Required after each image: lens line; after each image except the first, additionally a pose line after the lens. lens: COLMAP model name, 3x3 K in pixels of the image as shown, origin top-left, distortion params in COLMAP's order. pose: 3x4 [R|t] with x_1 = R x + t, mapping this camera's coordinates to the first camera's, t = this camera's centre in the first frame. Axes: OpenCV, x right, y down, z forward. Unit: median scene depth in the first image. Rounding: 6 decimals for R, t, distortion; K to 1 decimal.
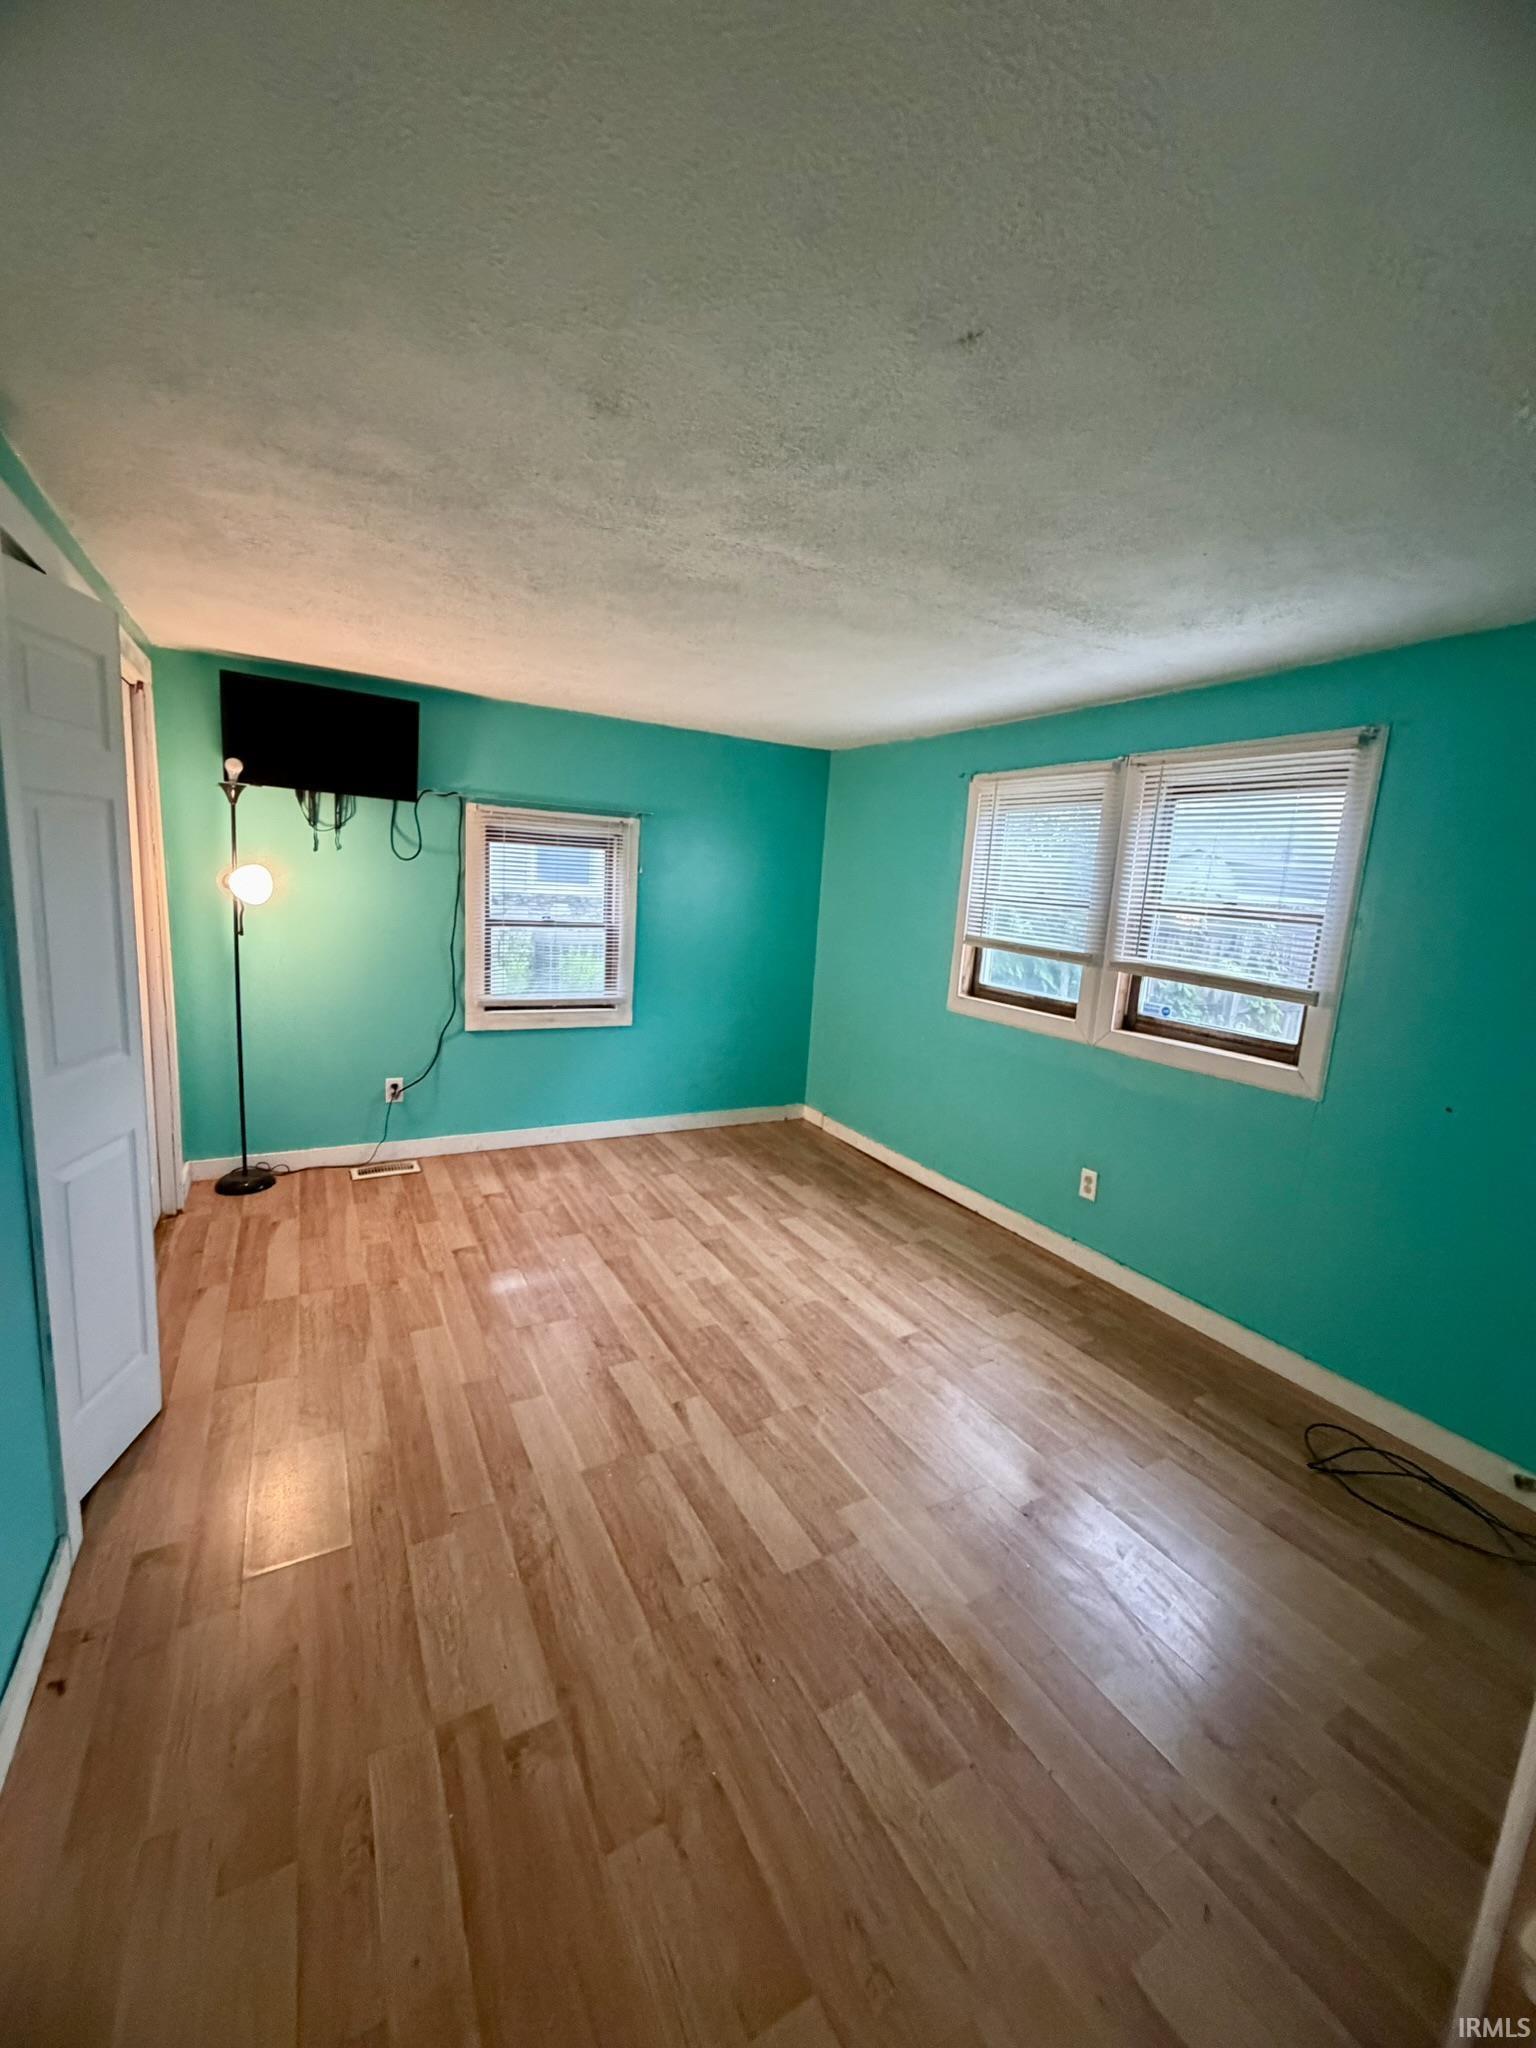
lens RADIAL K [[815.9, 0, 773.5], [0, 815.9, 1016.0], [0, 0, 1]] dist [-0.001502, 0.000544]
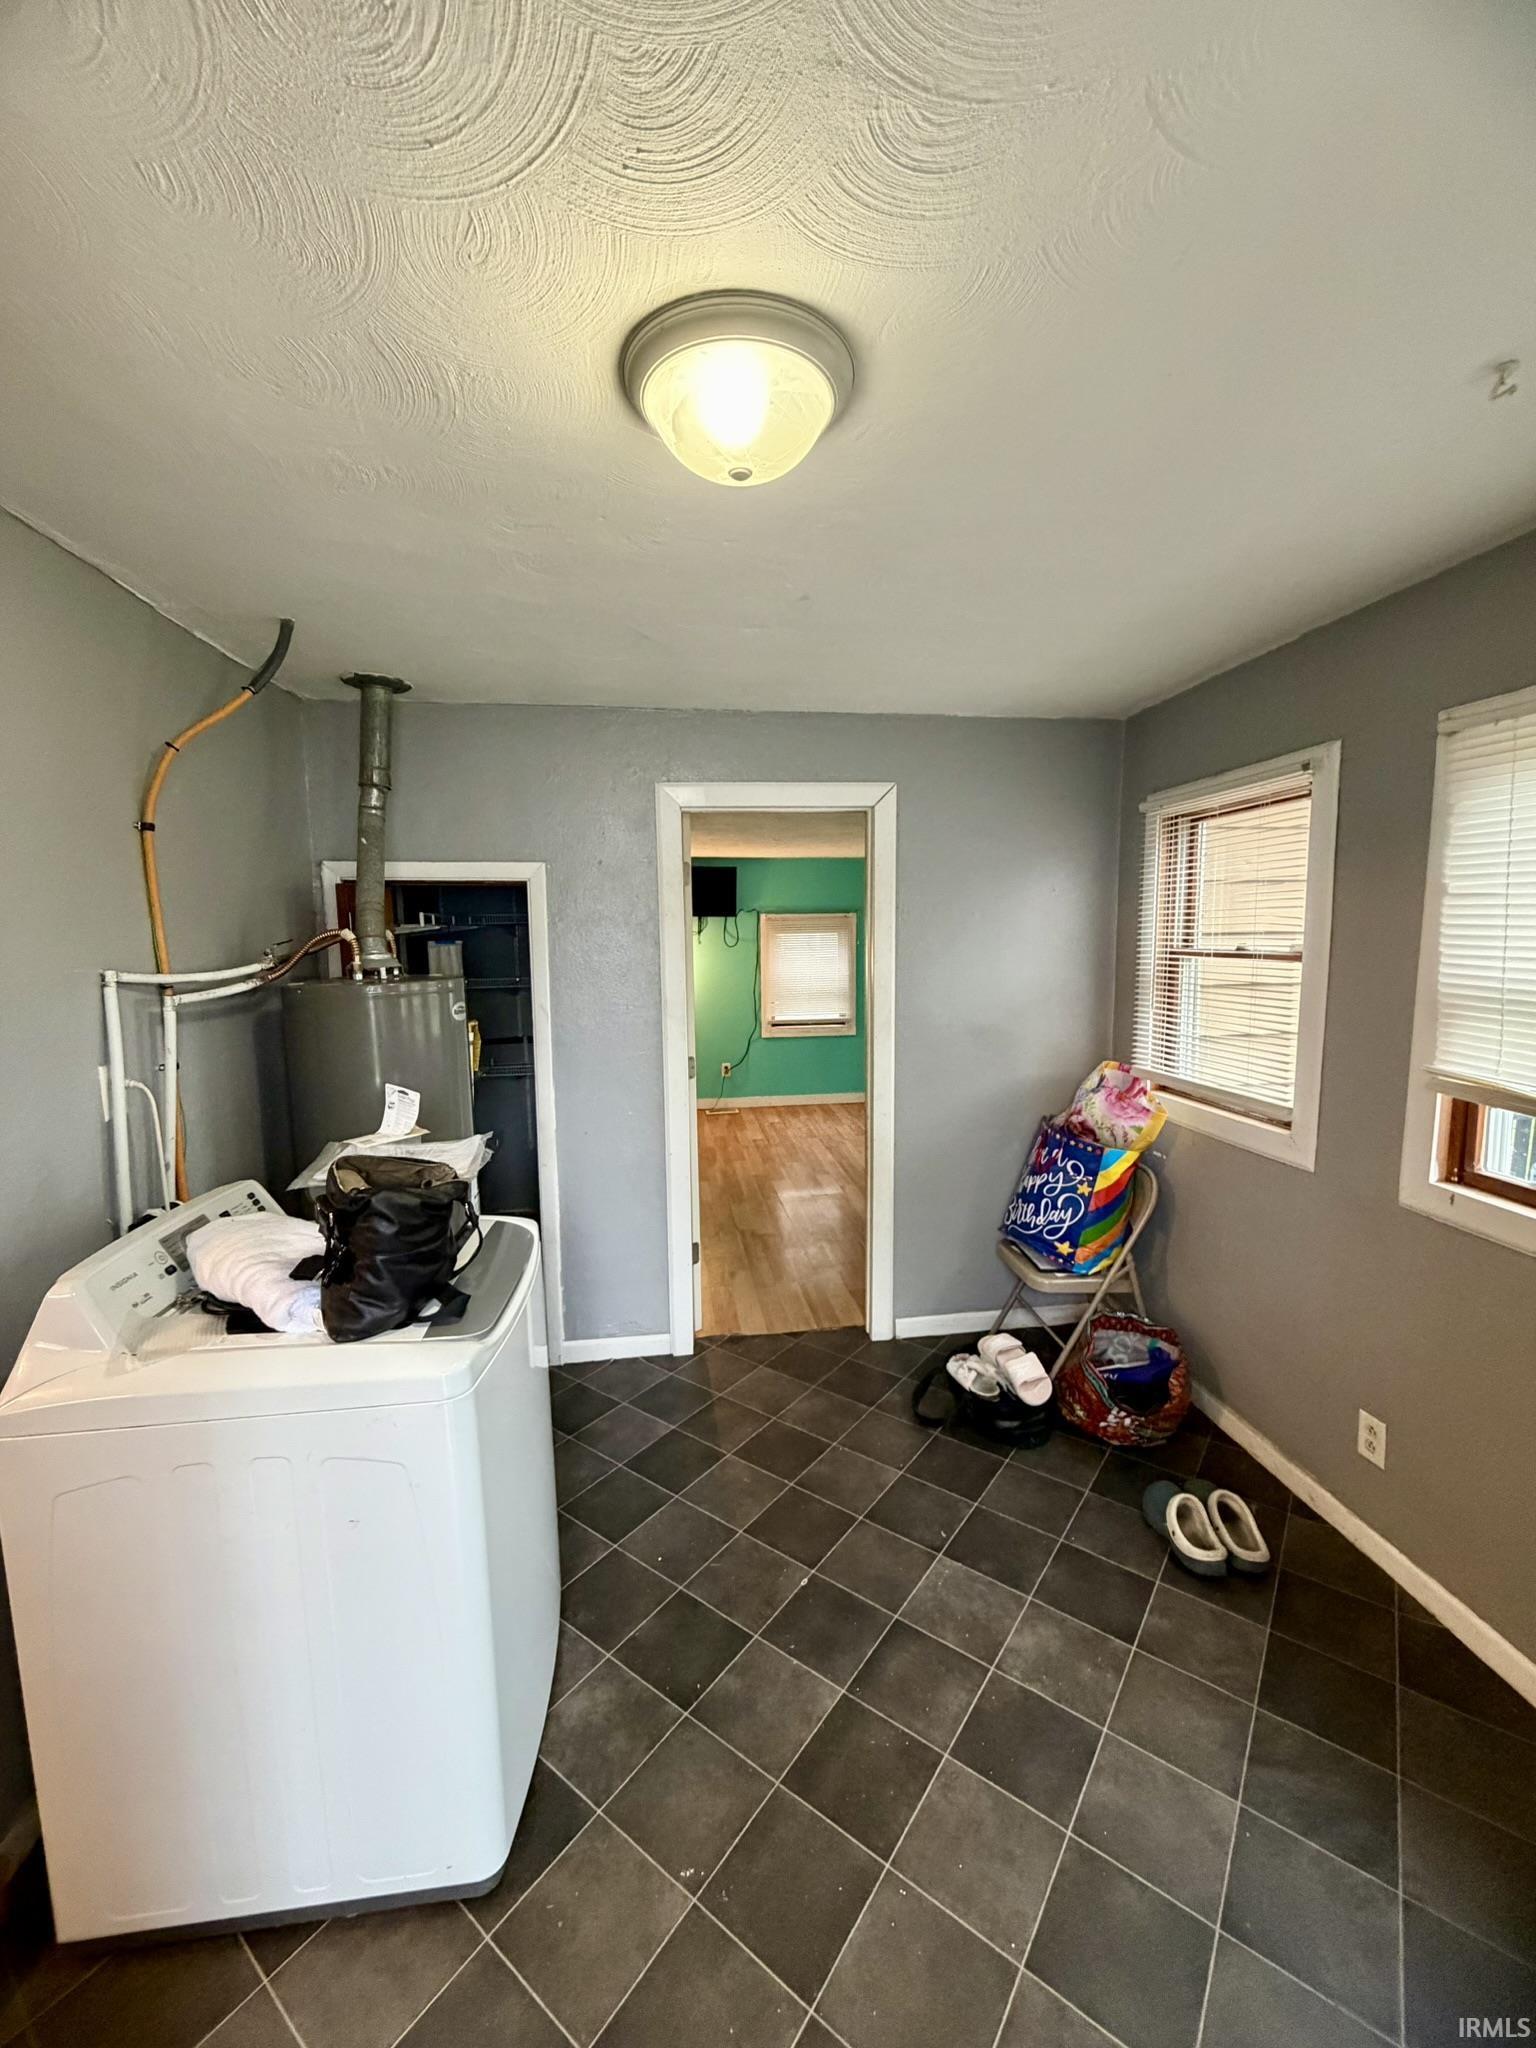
lens RADIAL K [[815.9, 0, 766.5], [0, 815.9, 1026.3], [0, 0, 1]] dist [-0.001502, 0.000544]
pose [[0.925766, -0.032064, -0.376735, 0.481020], [0.008583, 0.997923, -0.063841, 0.166351], [0.378000, 0.055869, 0.924118, -1.023357]]
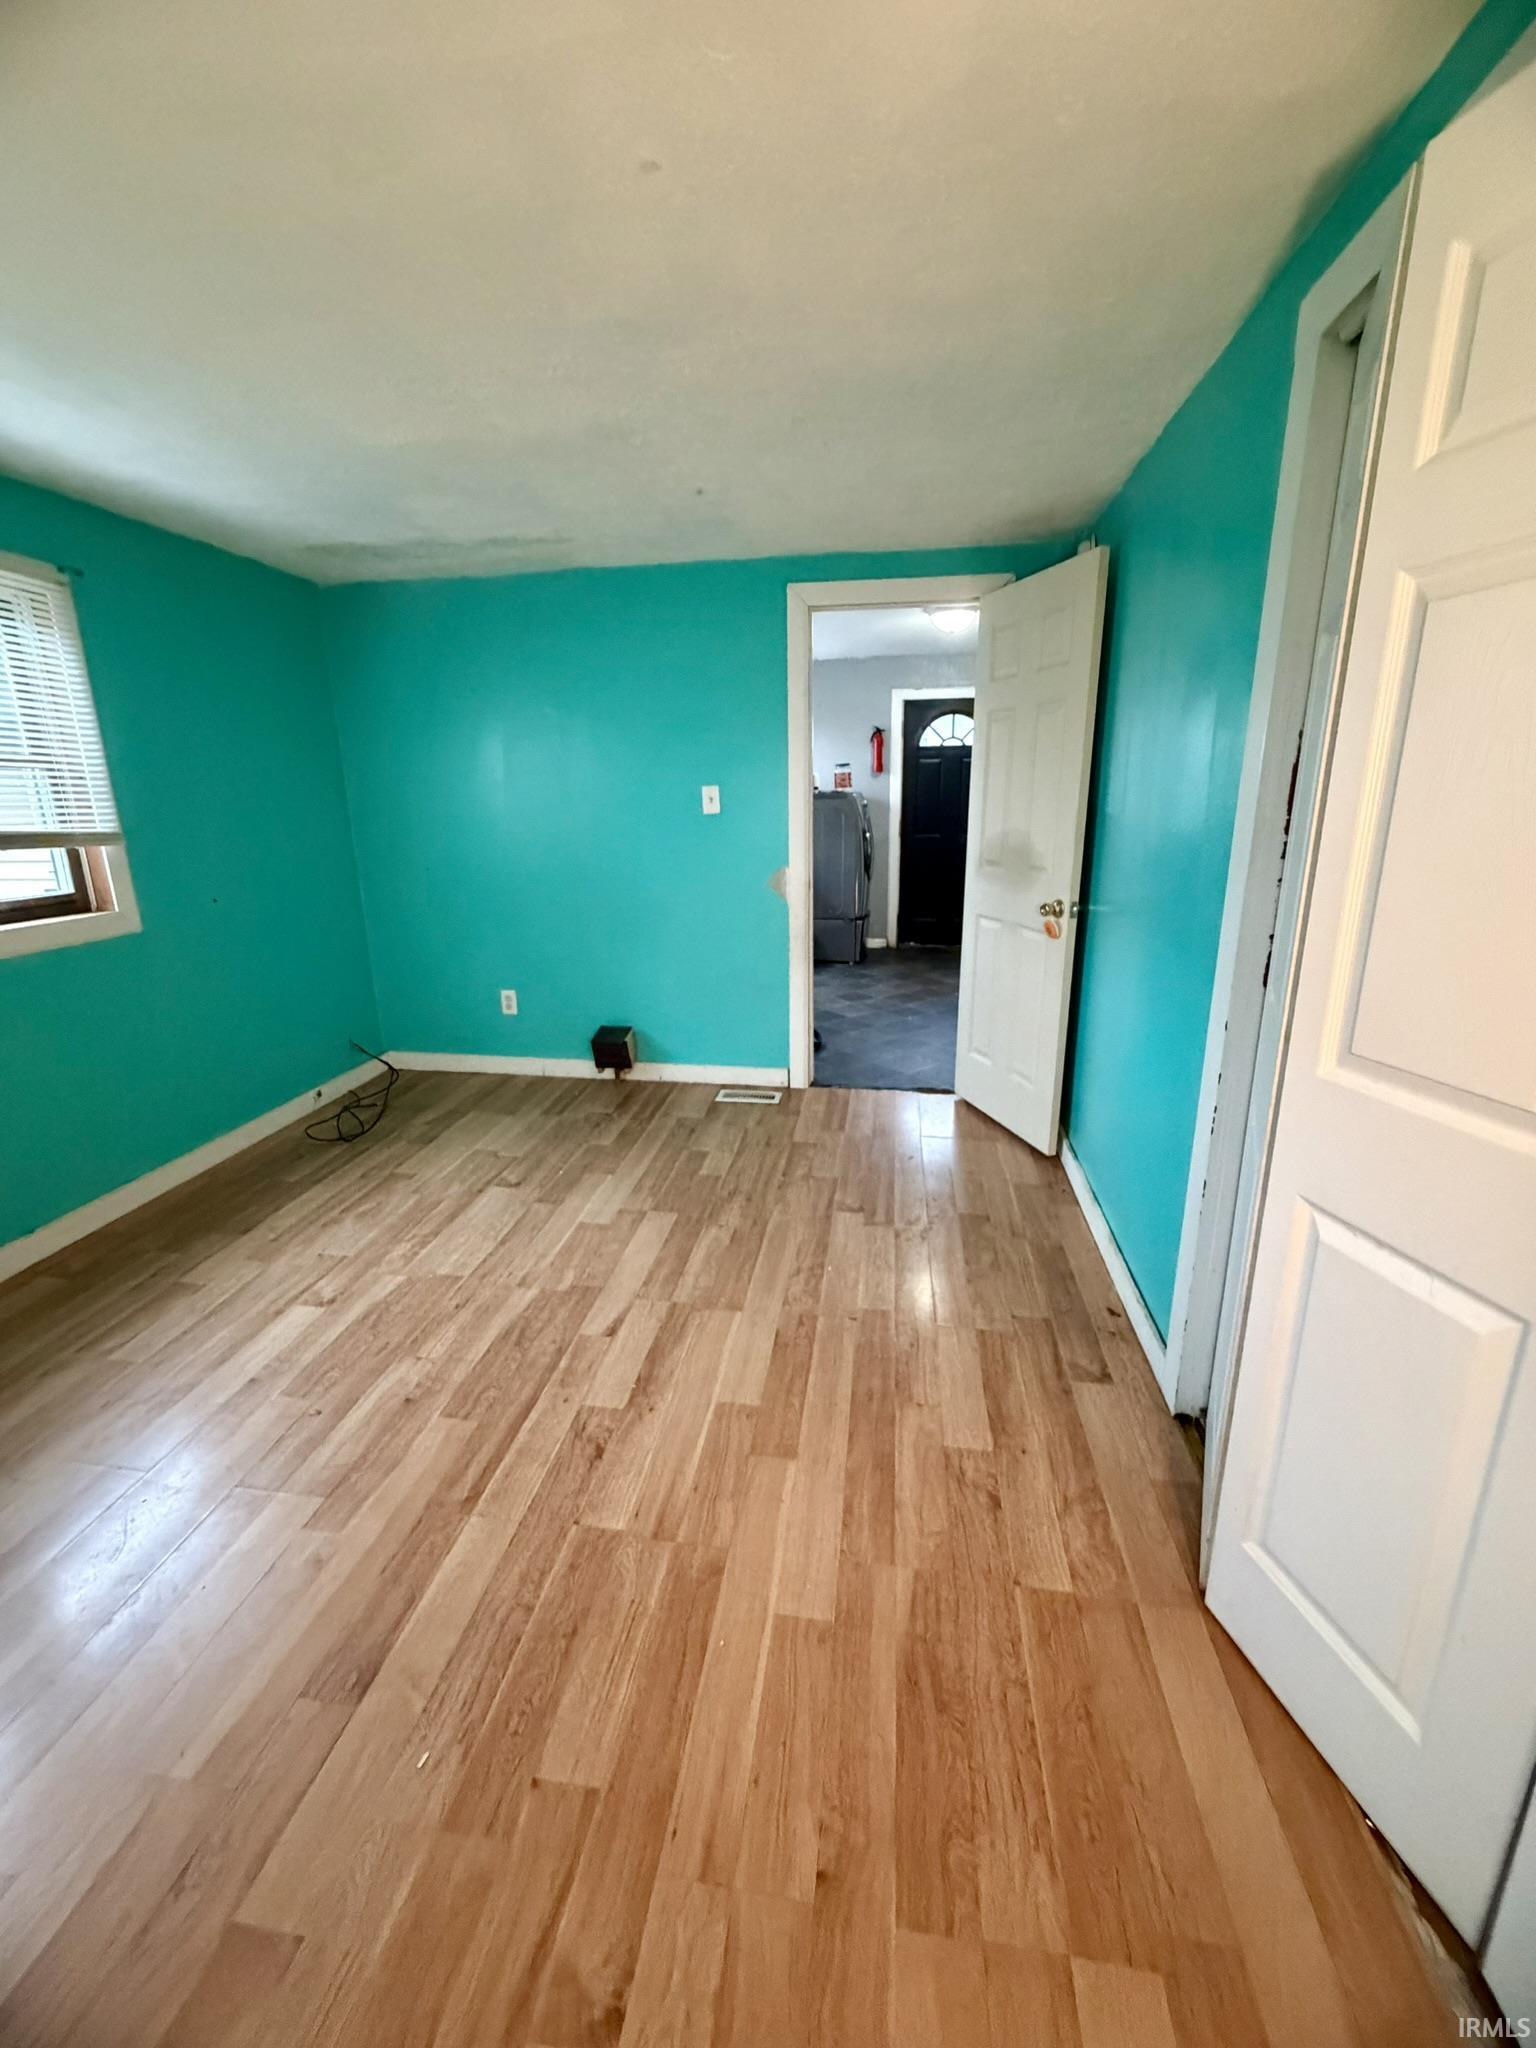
lens RADIAL K [[815.9, 0, 773.7], [0, 815.9, 1020.1], [0, 0, 1]] dist [-0.001502, 0.000544]
pose [[-0.789396, -0.213518, 0.575556, -0.636085], [0.063912, 0.903883, 0.422978, -0.189005], [-0.610549, 0.370682, -0.699875, 1.249425]]
